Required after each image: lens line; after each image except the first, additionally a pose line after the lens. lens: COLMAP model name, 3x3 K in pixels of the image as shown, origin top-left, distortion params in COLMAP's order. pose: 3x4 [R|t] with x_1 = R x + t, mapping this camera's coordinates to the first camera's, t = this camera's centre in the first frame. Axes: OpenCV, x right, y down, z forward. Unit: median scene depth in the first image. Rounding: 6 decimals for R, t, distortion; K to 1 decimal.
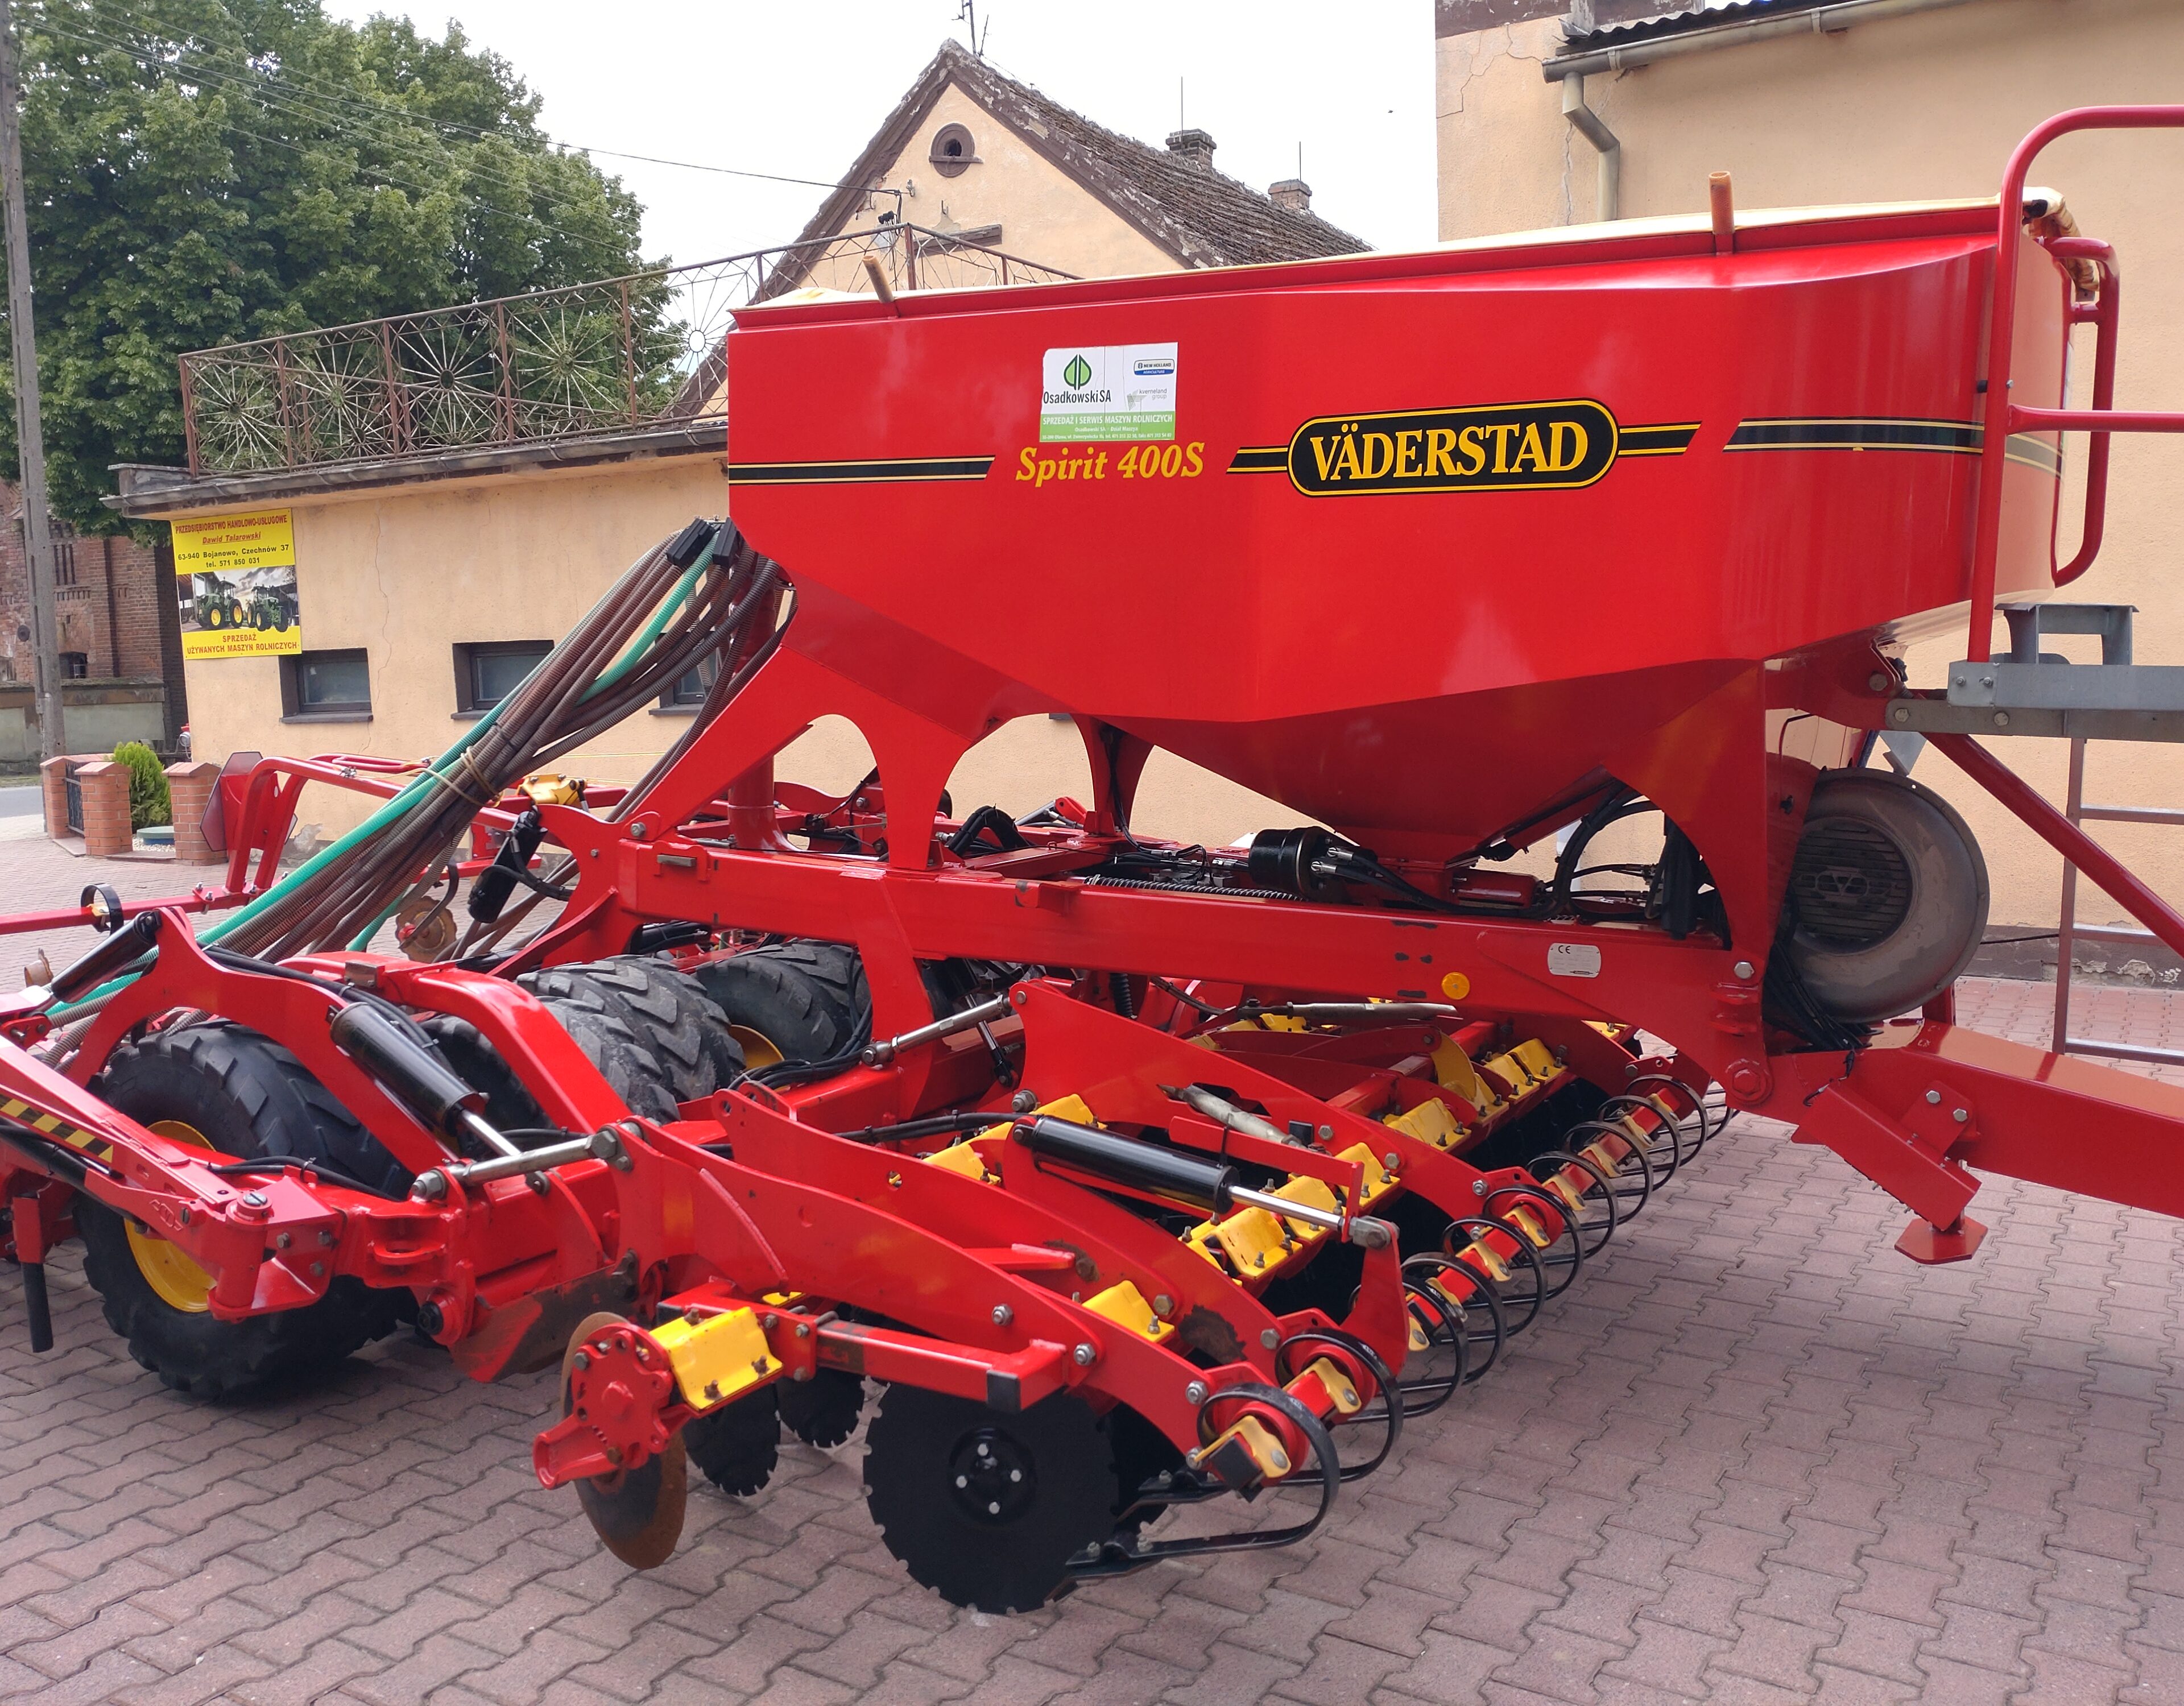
lens RADIAL K [[1859.5, 0, 1099.7], [0, 1859.5, 853.7], [0, 0, 1]] dist [0.112119, -0.192740]
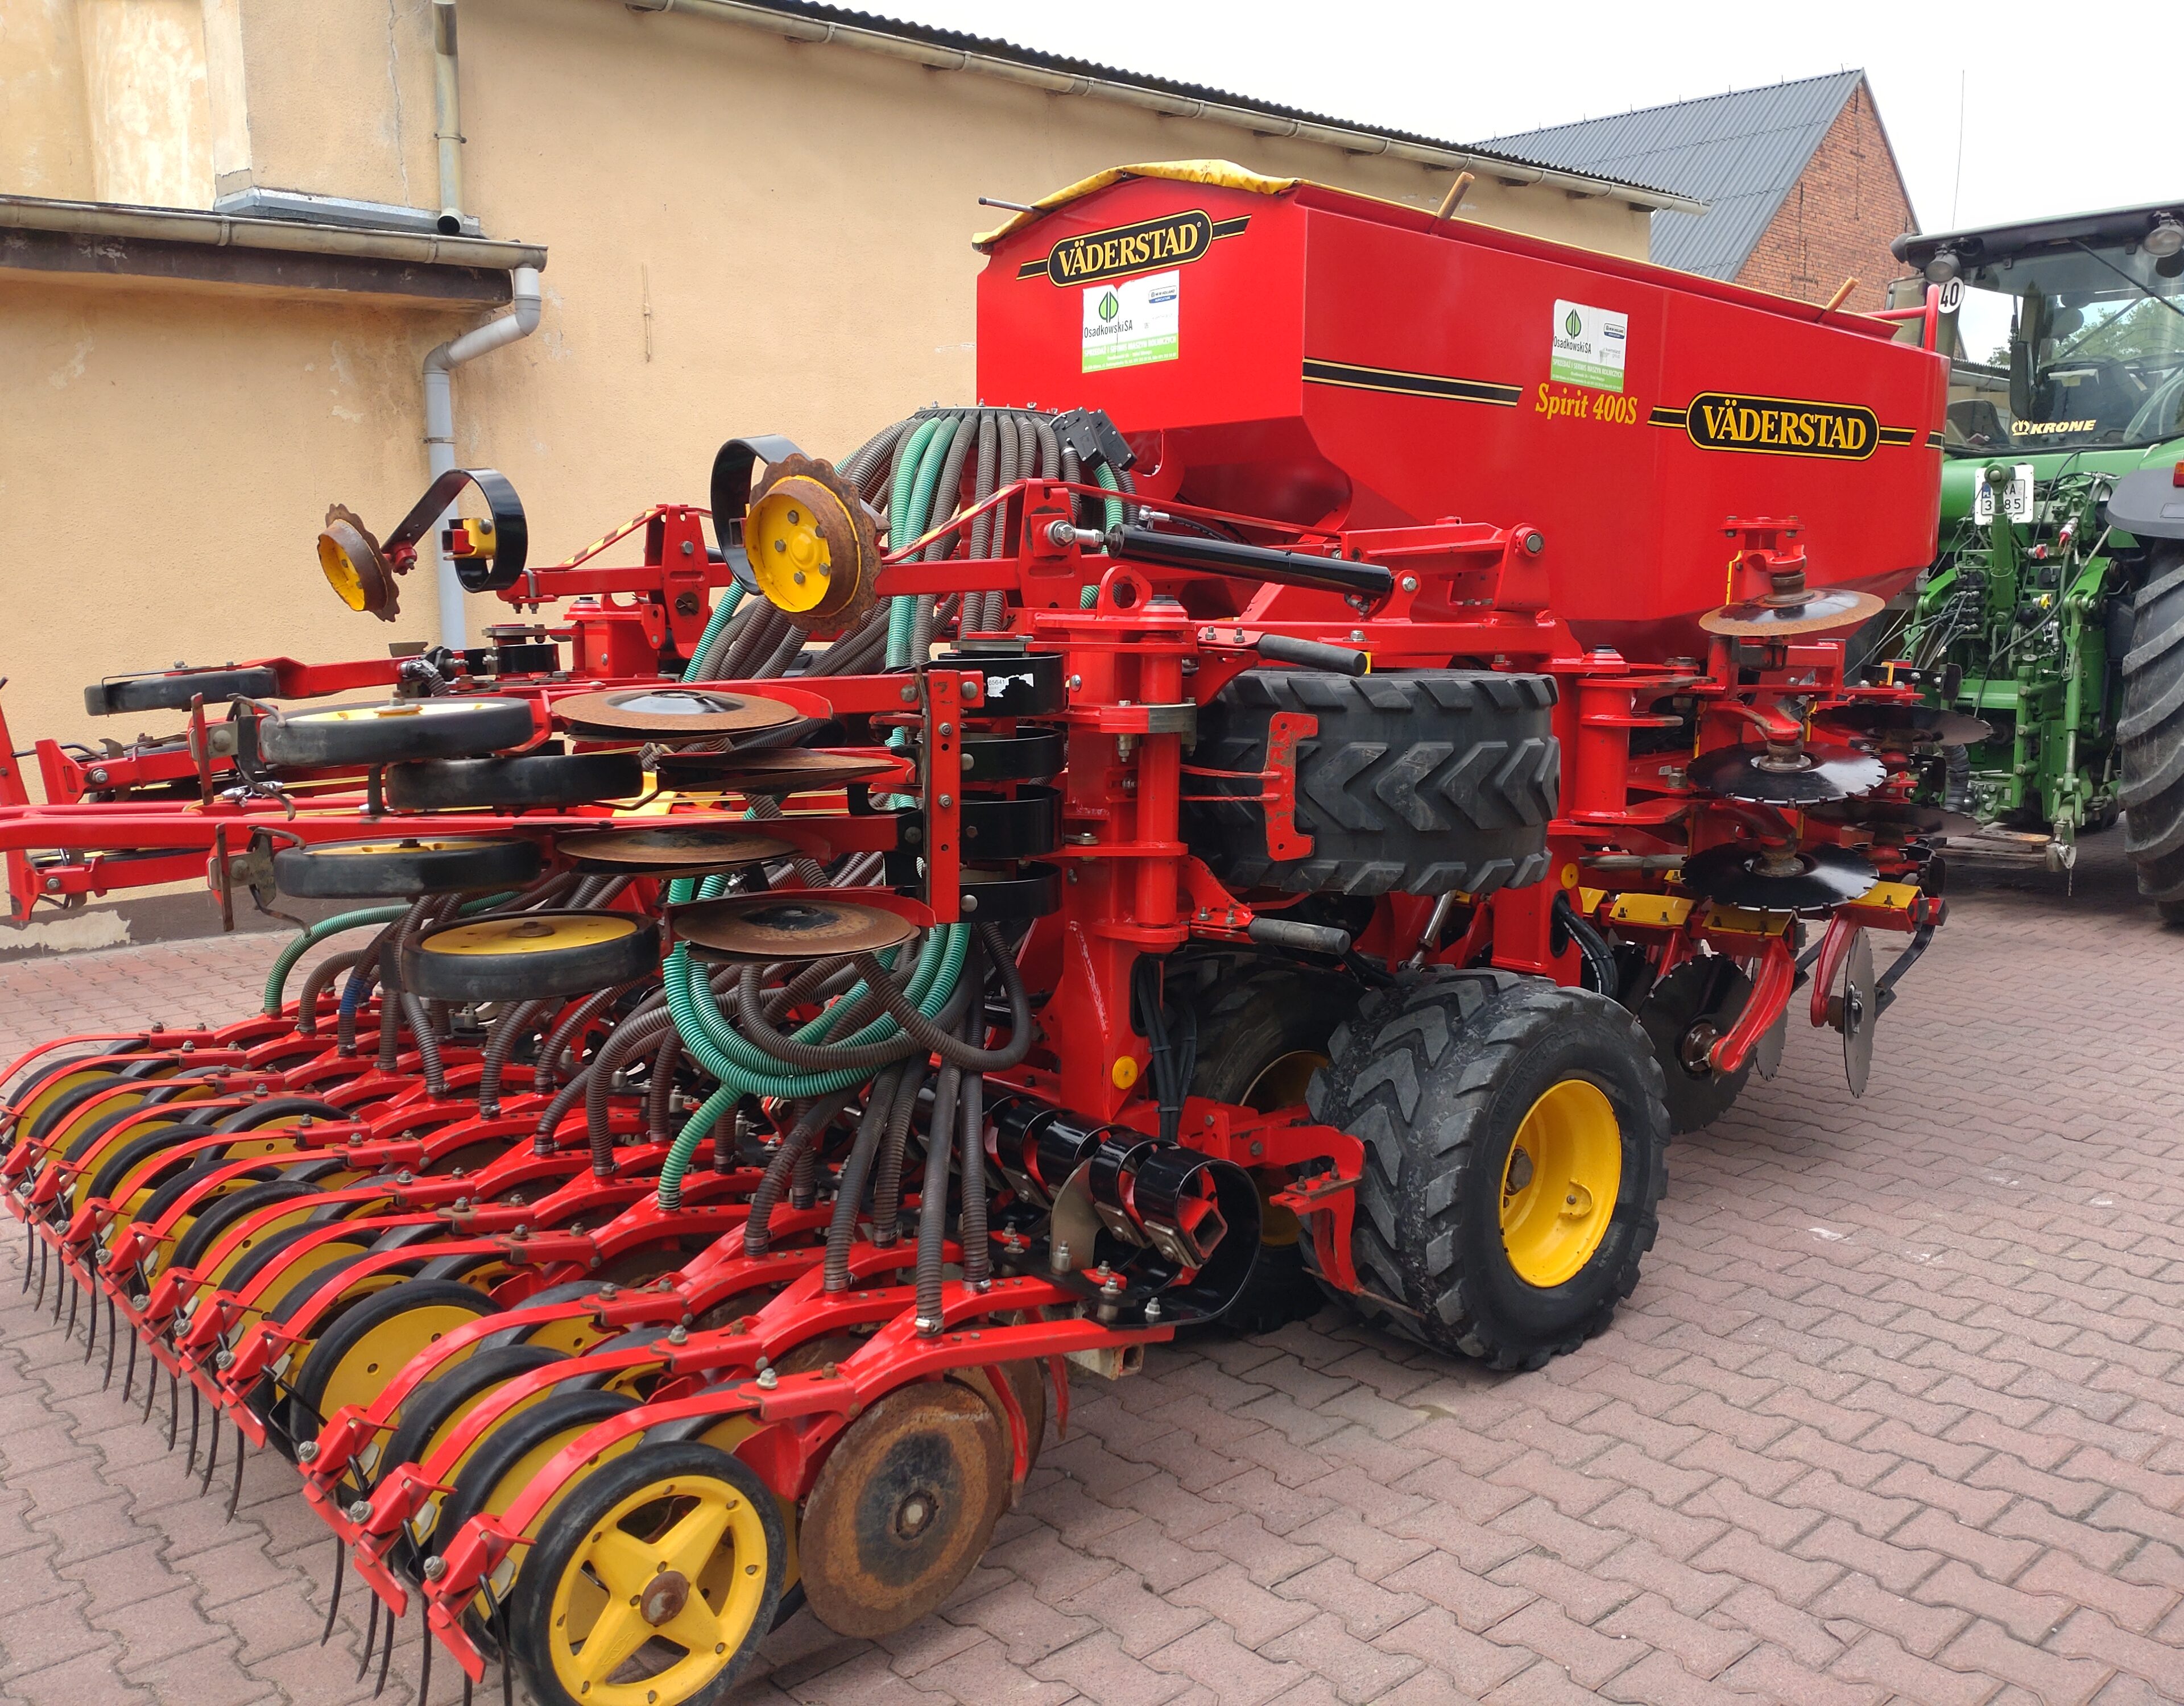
lens RADIAL K [[1859.5, 0, 1099.7], [0, 1859.5, 853.7], [0, 0, 1]] dist [0.112119, -0.192740]
pose [[0.284461, -0.134546, 0.949199, -1.248298], [0.120195, 0.987296, 0.103926, -0.088658], [-0.951123, 0.084527, 0.297019, 0.958004]]
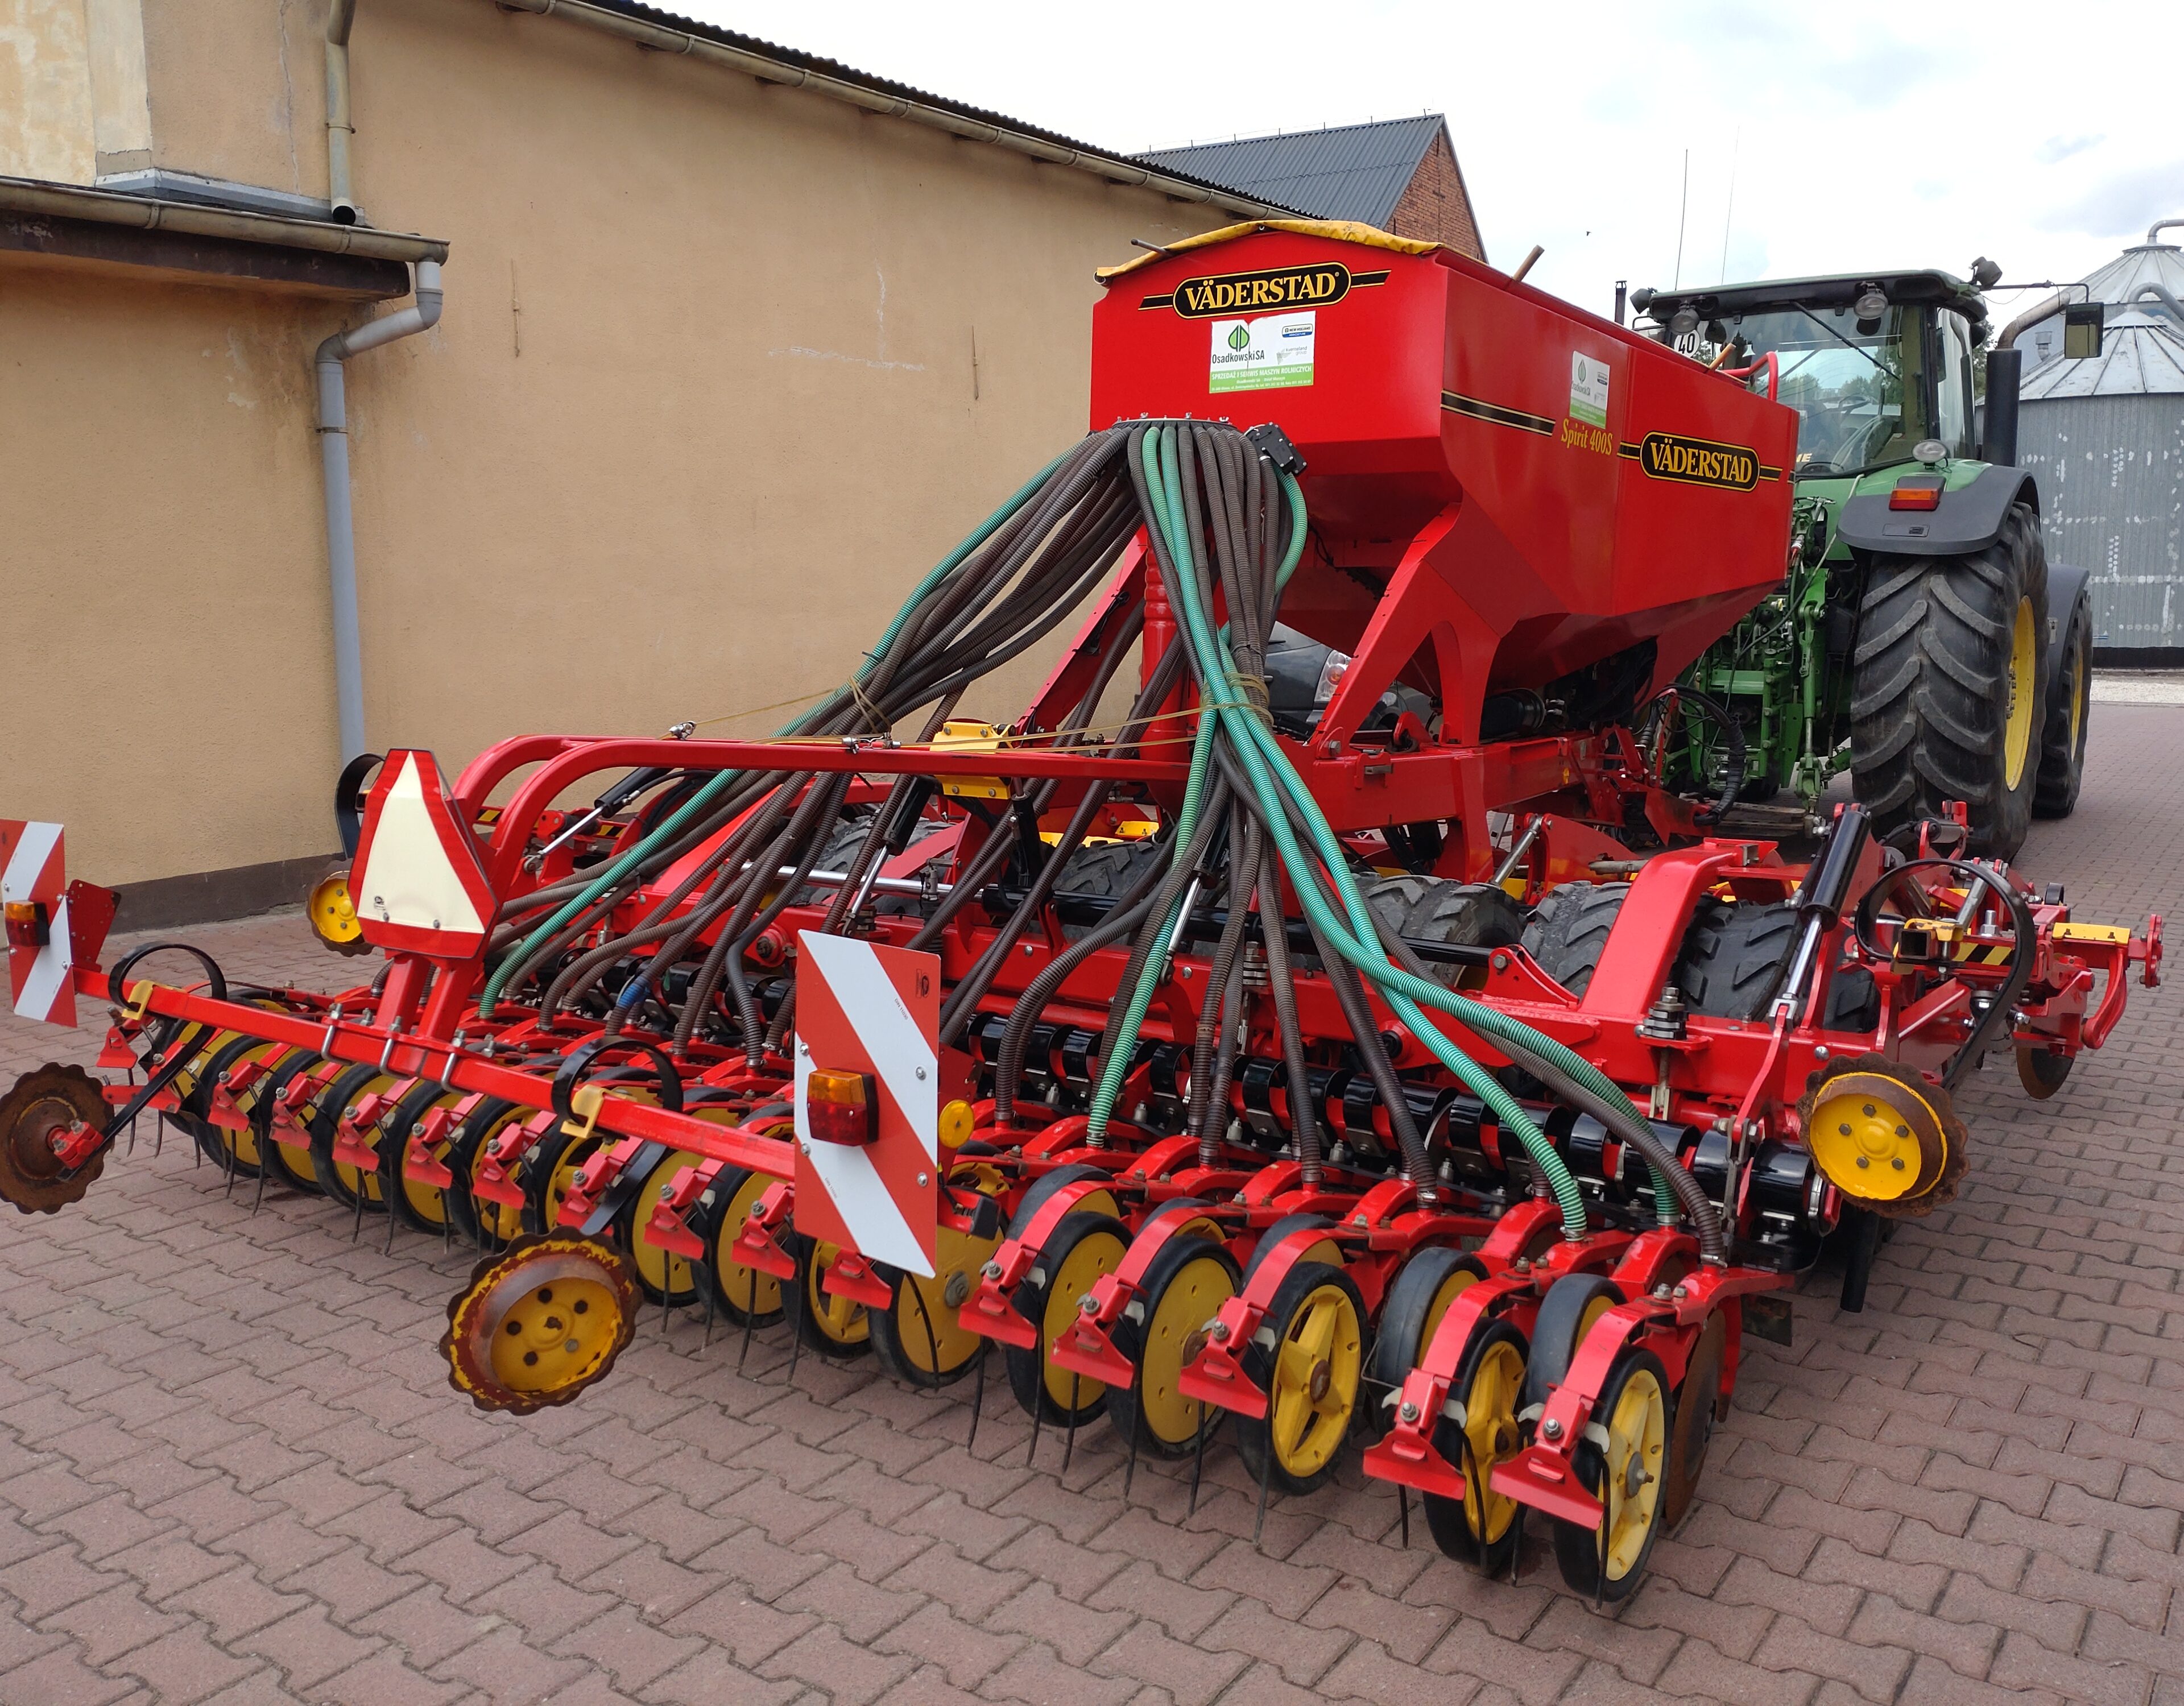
lens RADIAL K [[1889.3, 0, 1098.0], [0, 1889.3, 877.7], [0, 0, 1]] dist [0.056442, -0.106823]
pose [[0.054735, -0.145589, 0.987830, -1.496344], [0.116437, 0.983494, 0.138499, -0.116627], [-0.991689, 0.107439, 0.070783, 1.283204]]
